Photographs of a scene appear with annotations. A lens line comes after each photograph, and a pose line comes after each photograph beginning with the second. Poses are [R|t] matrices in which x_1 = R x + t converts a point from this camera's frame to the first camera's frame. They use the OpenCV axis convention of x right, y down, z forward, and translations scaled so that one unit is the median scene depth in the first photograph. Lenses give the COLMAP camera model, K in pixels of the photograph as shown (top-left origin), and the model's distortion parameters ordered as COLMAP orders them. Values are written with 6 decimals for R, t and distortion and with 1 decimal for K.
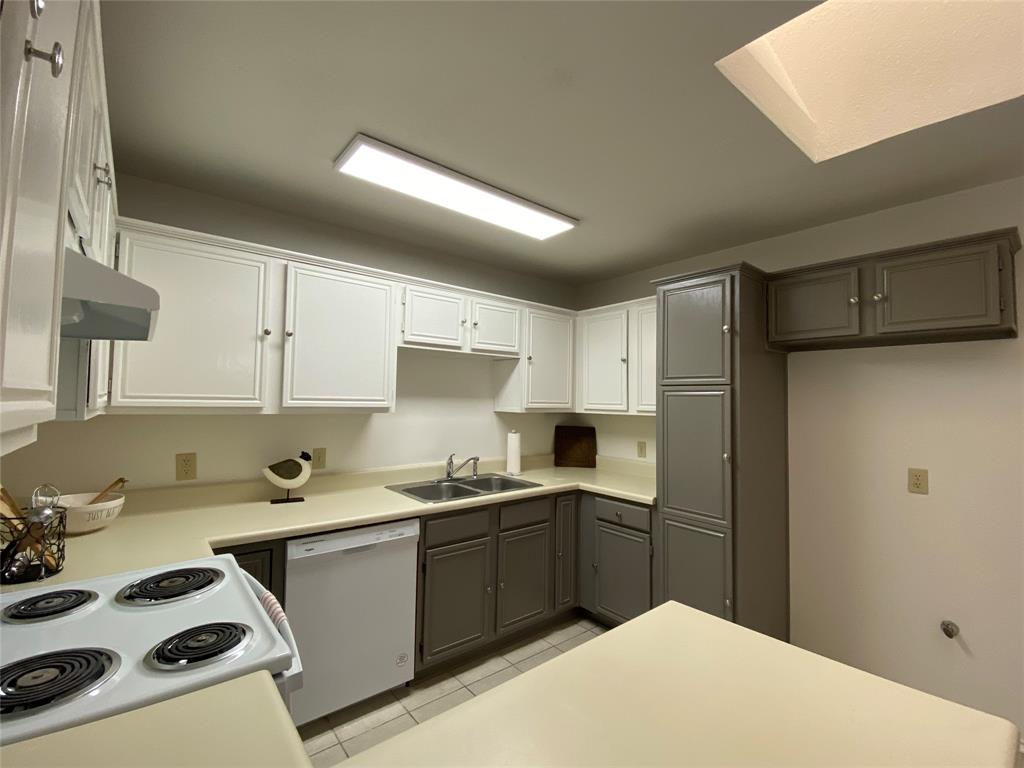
lens RADIAL K [[447.2, 0, 507.5], [0, 447.2, 382.1], [0, 0, 1]] dist [0.047542, -0.043703]
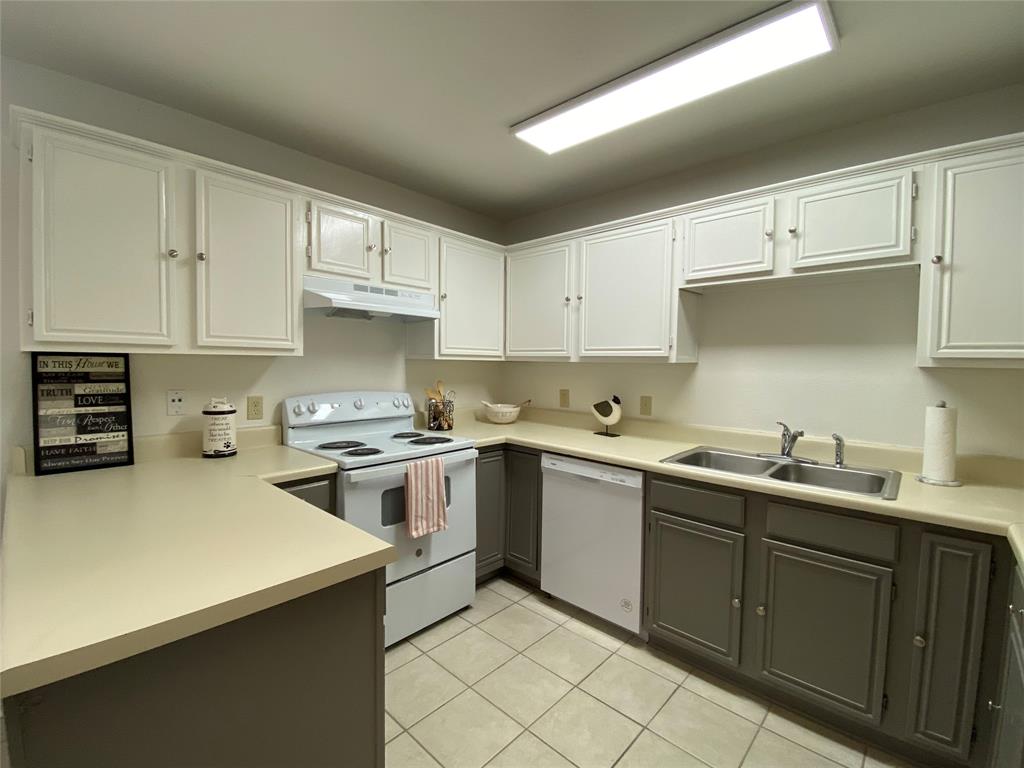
lens RADIAL K [[447.2, 0, 507.5], [0, 447.2, 382.1], [0, 0, 1]] dist [0.047542, -0.043703]
pose [[0.130931, 0.029964, -0.990939, 0.658298], [0.029882, 0.998970, 0.034155, 0.071766], [0.990941, -0.034083, 0.129901, 0.579786]]
